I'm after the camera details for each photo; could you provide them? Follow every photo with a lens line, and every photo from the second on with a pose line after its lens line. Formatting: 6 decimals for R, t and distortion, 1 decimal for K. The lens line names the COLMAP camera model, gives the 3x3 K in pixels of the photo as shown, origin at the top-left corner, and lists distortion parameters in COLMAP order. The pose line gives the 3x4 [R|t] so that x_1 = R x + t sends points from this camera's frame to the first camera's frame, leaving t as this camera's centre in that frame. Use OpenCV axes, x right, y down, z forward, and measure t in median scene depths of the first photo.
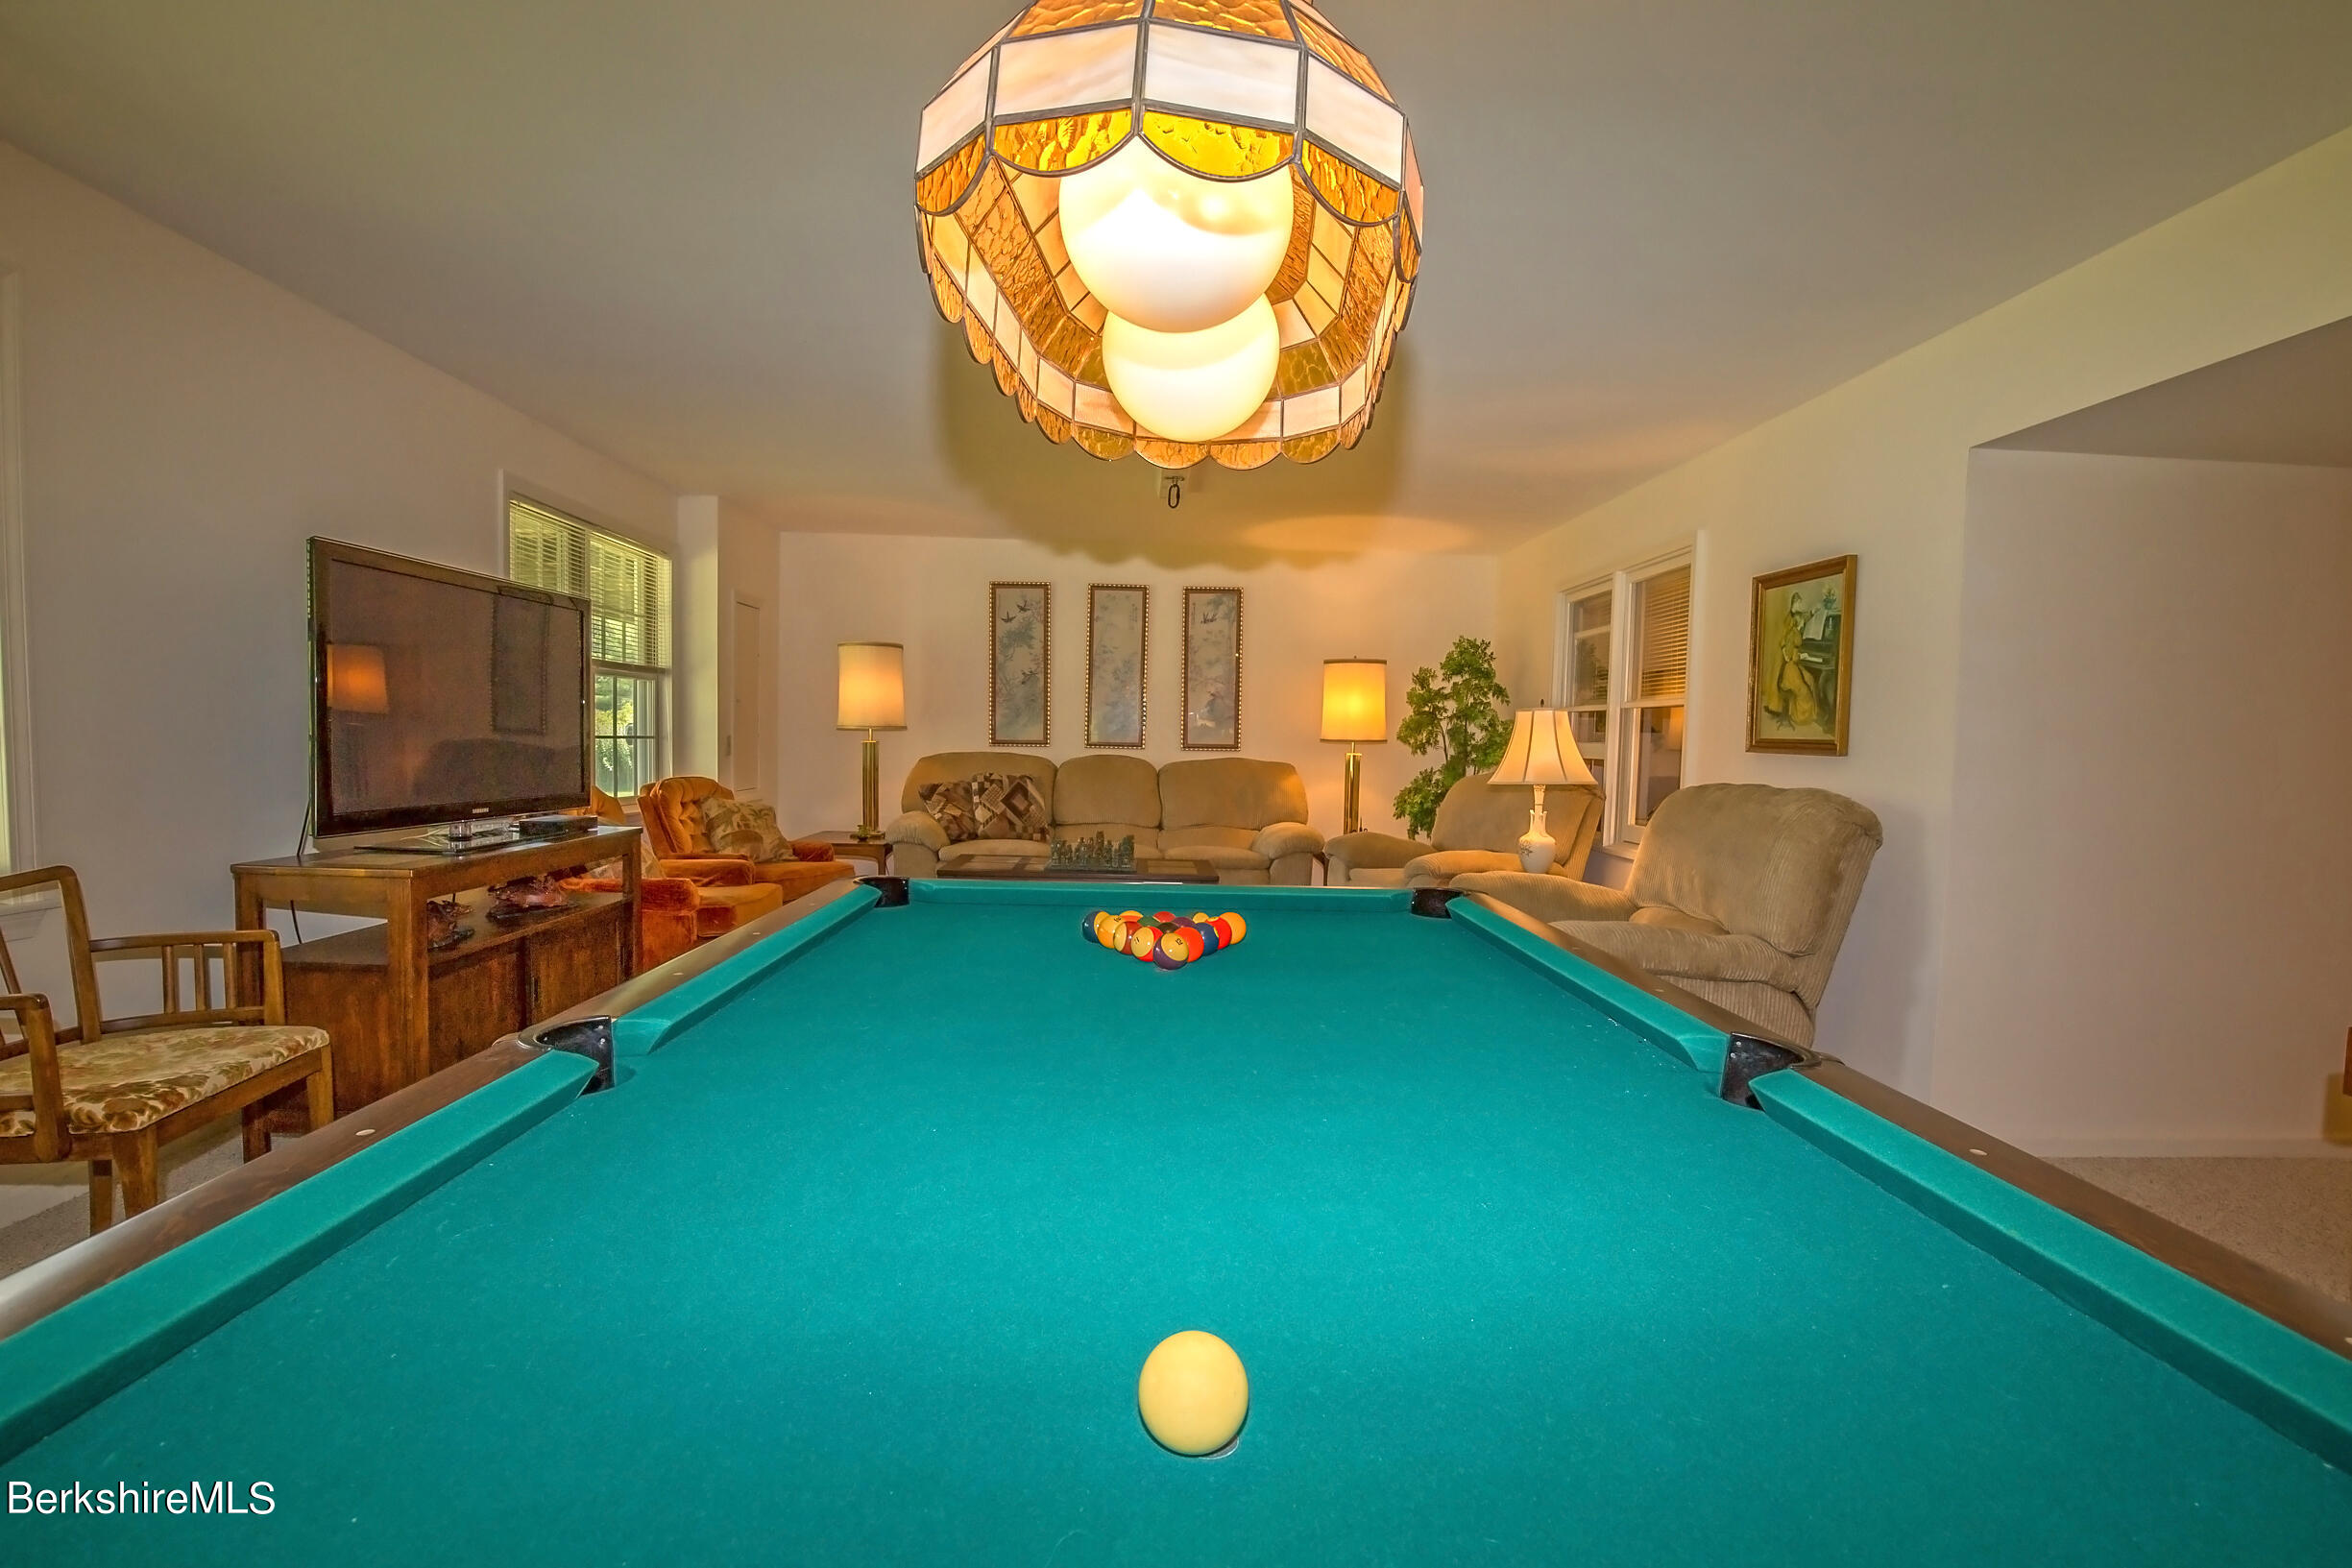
lens RADIAL K [[1093.4, 0, 1185.9], [0, 1093.4, 783.5], [0, 0, 1]] dist [-0.035370, 0.000097]
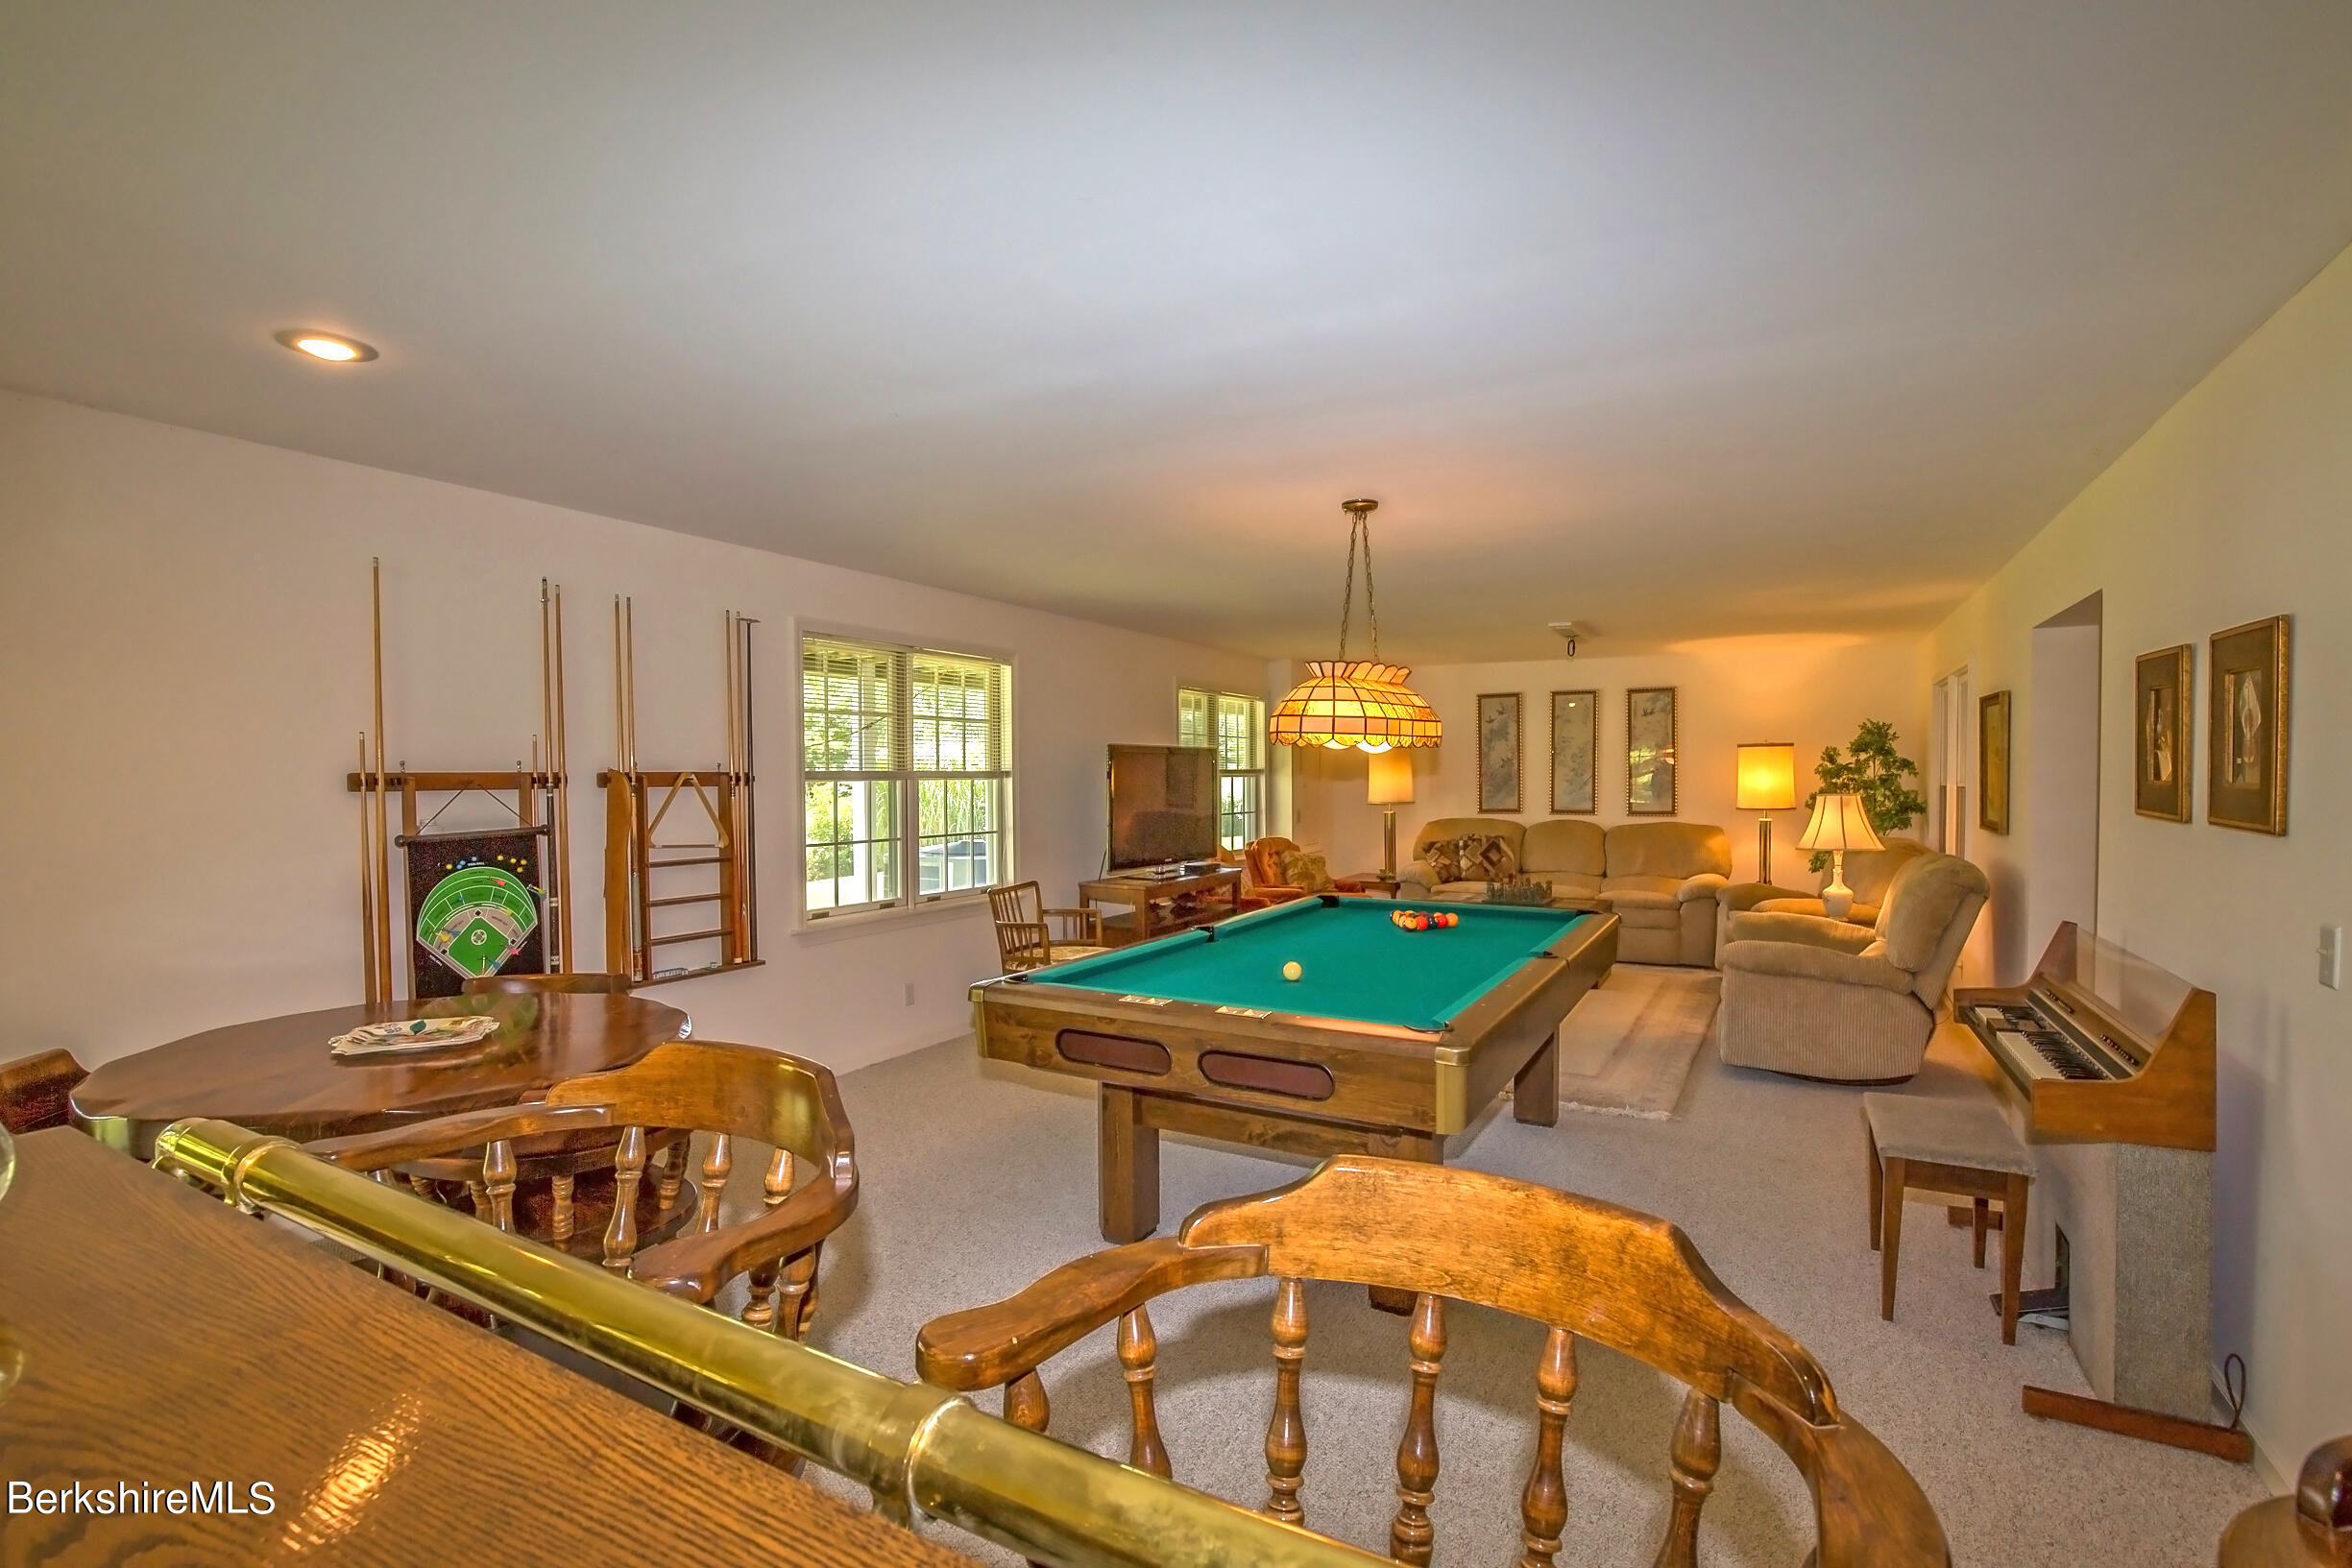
lens RADIAL K [[1068.2, 0, 1175.9], [0, 1068.2, 793.2], [0, 0, 1]] dist [-0.032812, 0.000312]
pose [[0.849957, -0.016066, -0.526607, 0.241650], [-0.000100, 0.999530, -0.030655, -0.022074], [0.526852, 0.026108, 0.849556, -0.404974]]
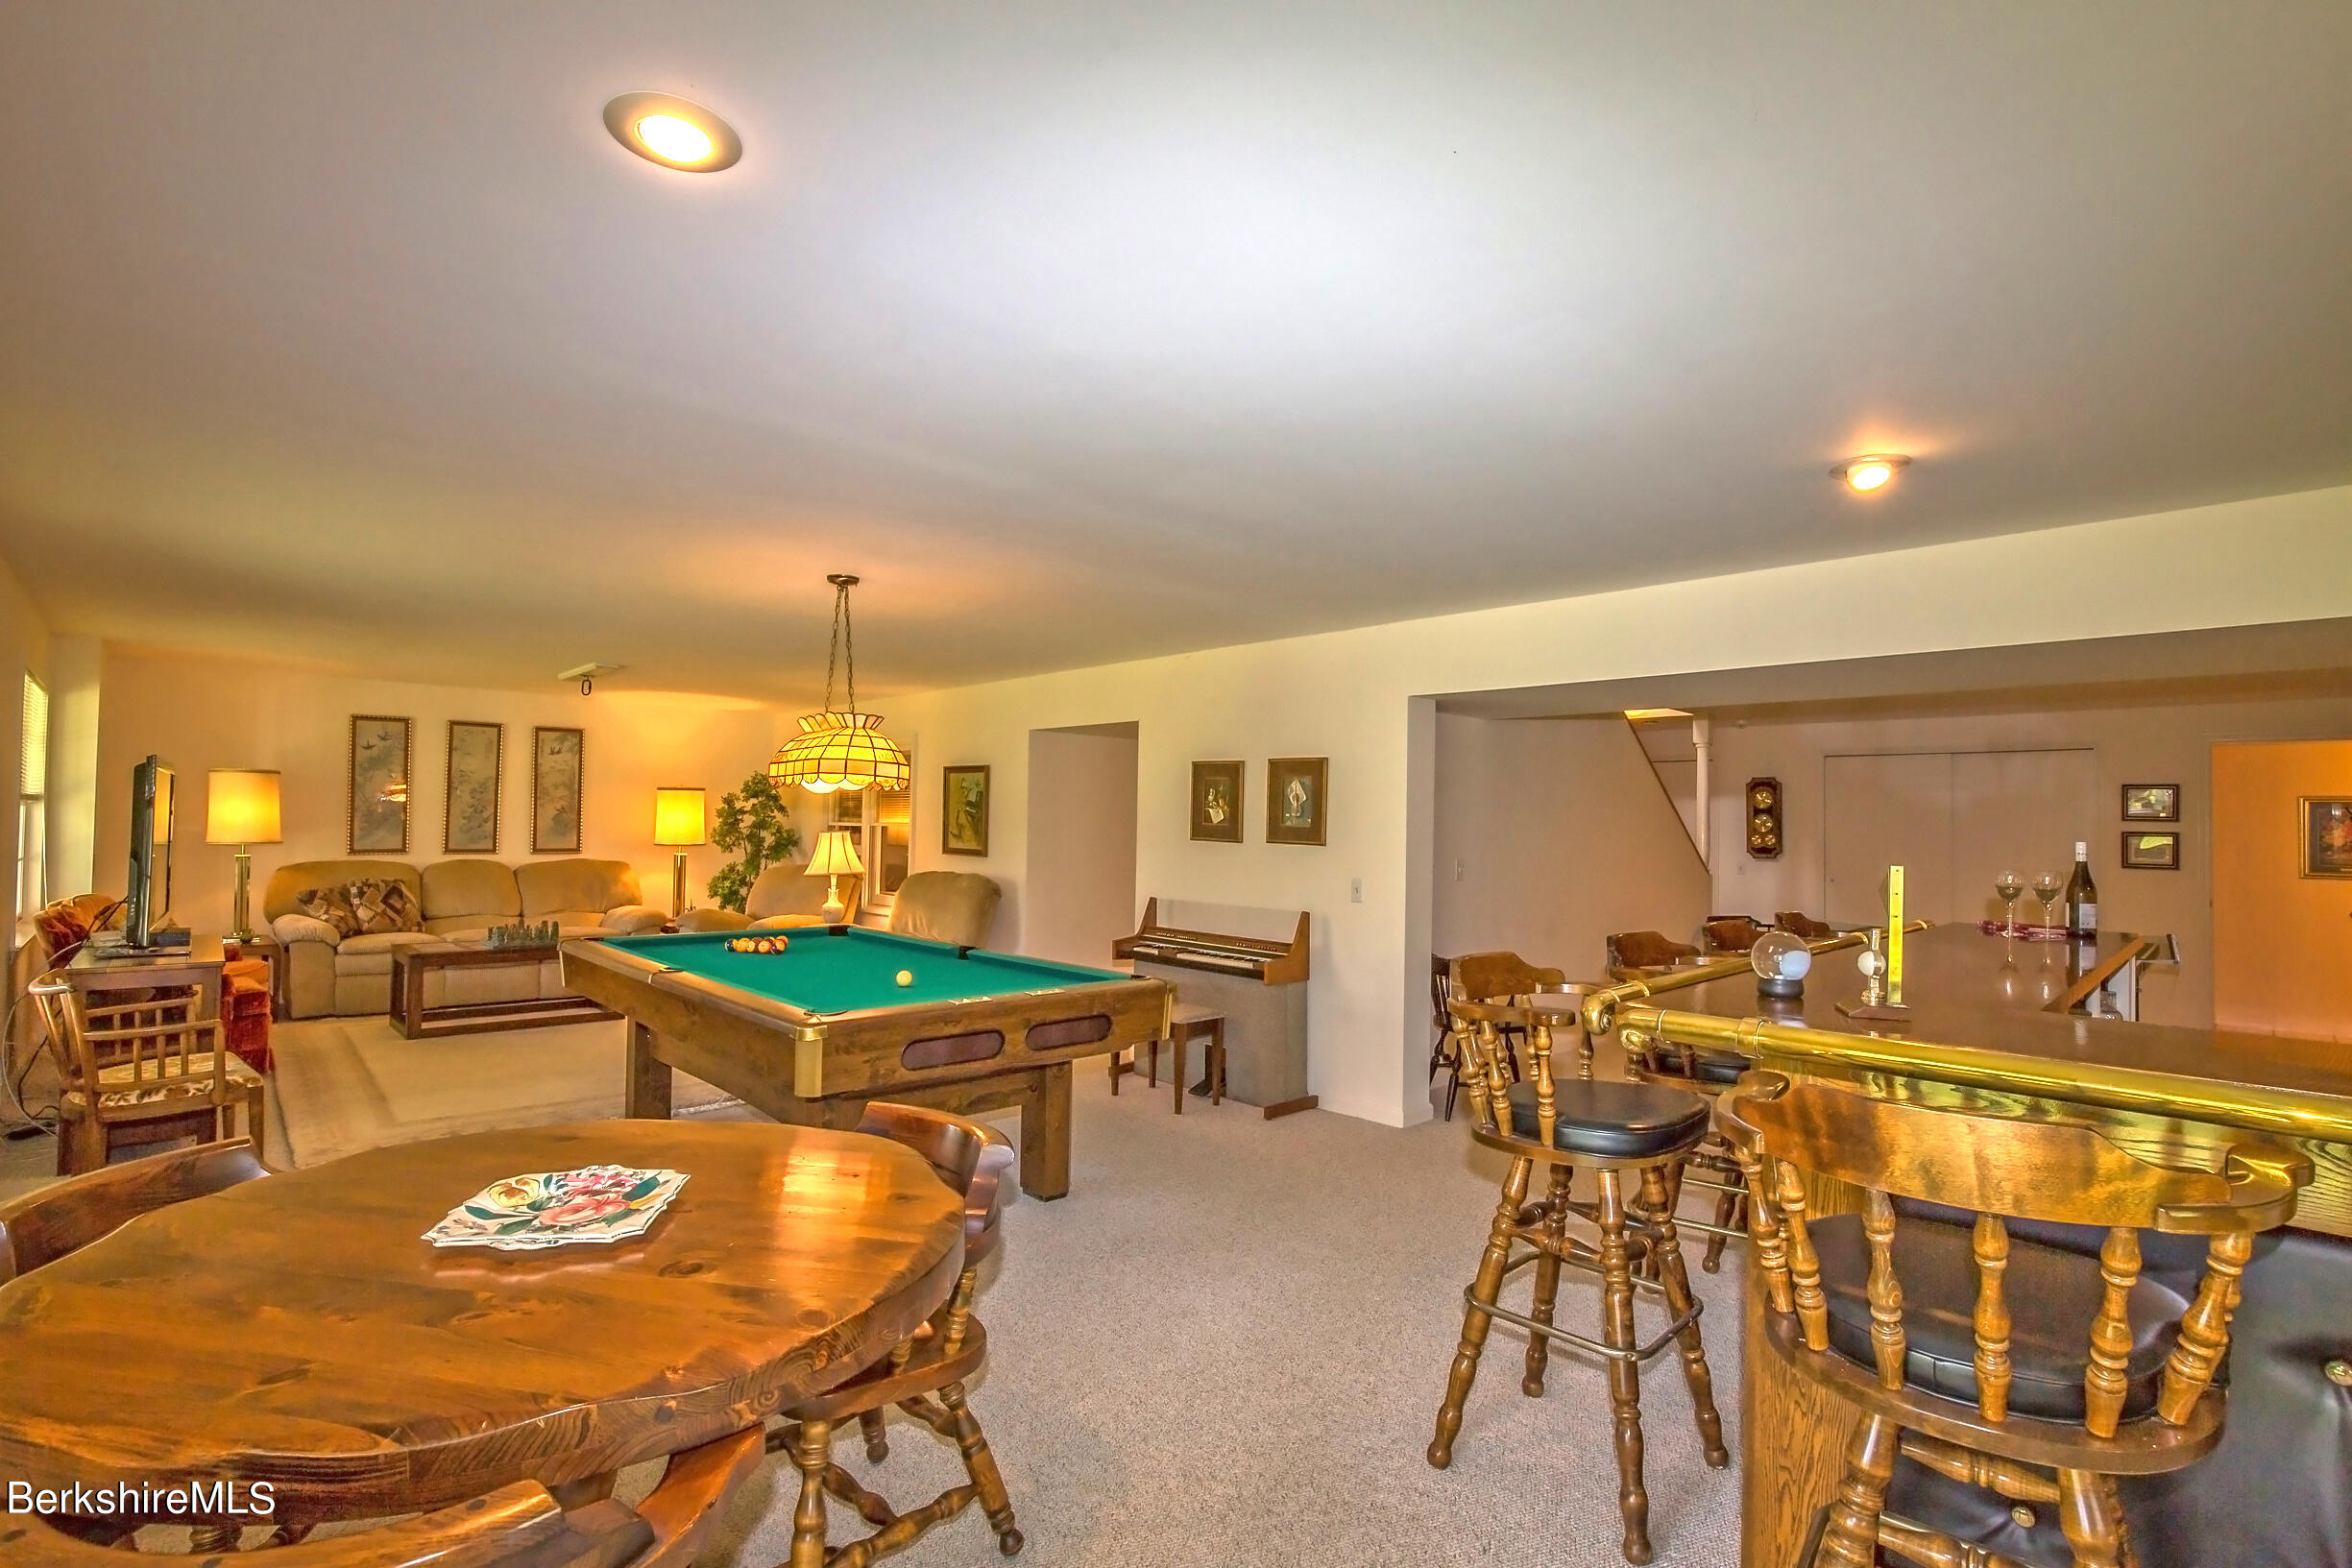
lens RADIAL K [[1093.8, 0, 1135.7], [0, 1093.8, 782.4], [0, 0, 1]] dist [-0.001402, -0.000139]
pose [[0.777688, 0.012476, 0.628526, -0.307040], [0.029714, 0.997956, -0.056575, -0.024447], [-0.627948, 0.062673, 0.775728, -0.514951]]
